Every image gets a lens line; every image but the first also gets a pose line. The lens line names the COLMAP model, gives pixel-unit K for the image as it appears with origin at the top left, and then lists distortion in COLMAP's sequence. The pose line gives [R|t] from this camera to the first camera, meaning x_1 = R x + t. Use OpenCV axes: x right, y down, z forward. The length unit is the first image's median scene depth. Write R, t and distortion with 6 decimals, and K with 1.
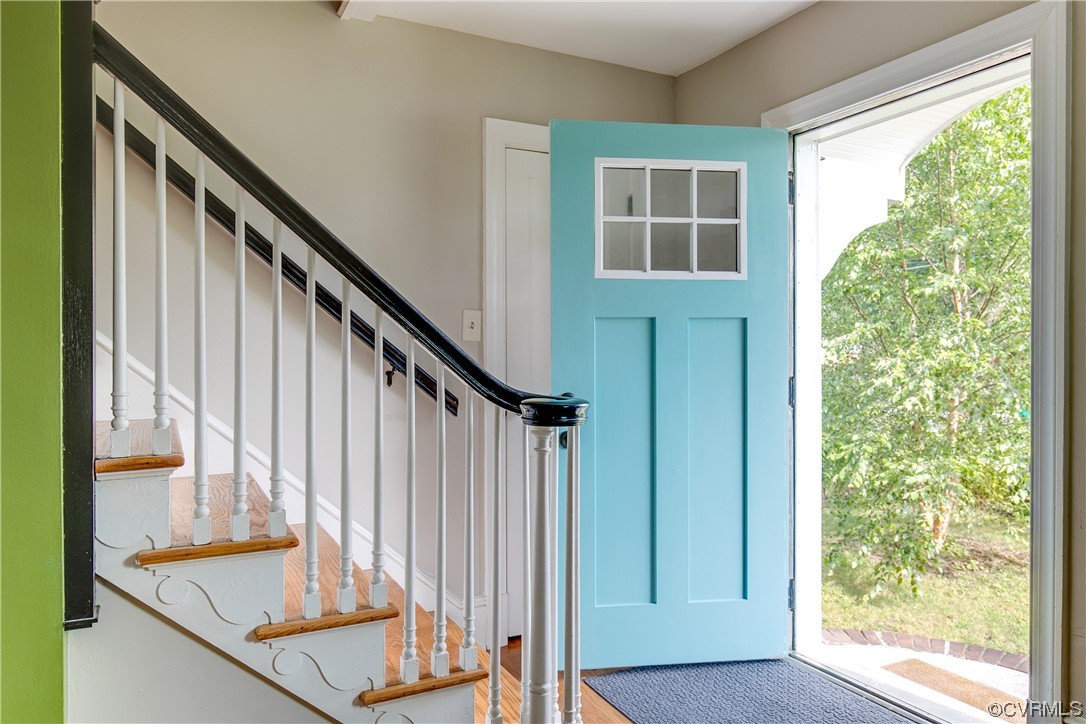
lens RADIAL K [[753.9, 0, 545.5], [0, 753.9, 358.9], [0, 0, 1]] dist [0.002823, 0.004921]
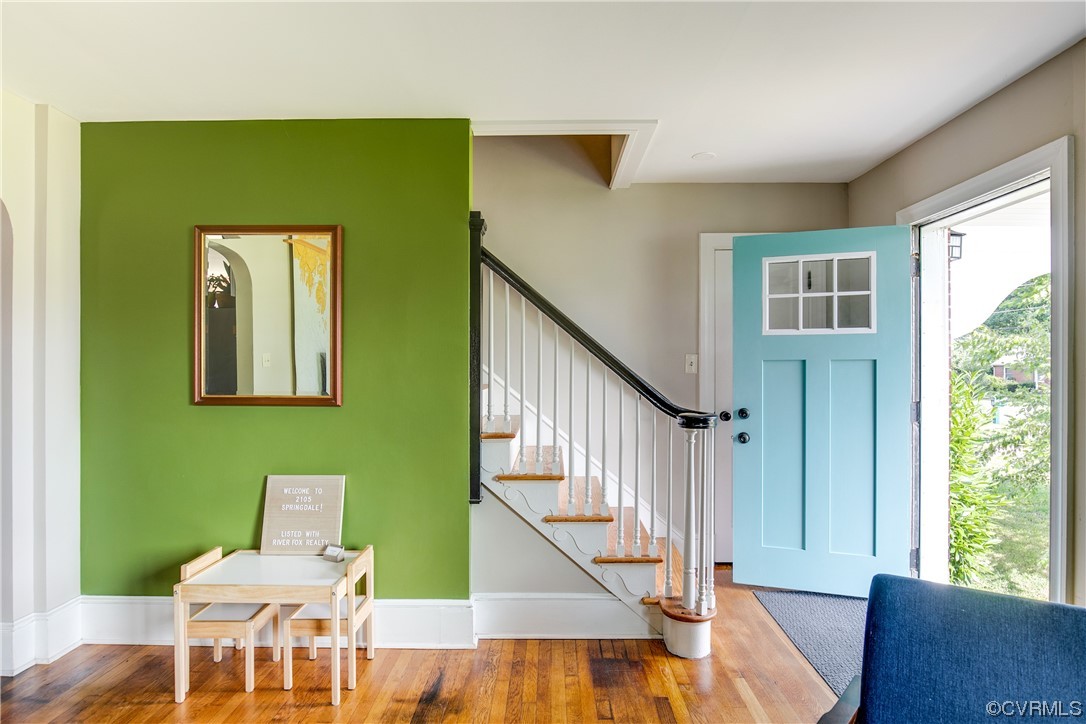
lens RADIAL K [[596.6, 0, 537.9], [0, 596.6, 365.0], [0, 0, 1]] dist [-0.019041, -0.000569]
pose [[0.880511, -0.001959, -0.474021, 0.241766], [-0.002192, 0.999964, -0.008204, -0.034581], [0.474020, 0.008263, 0.880475, -0.302466]]
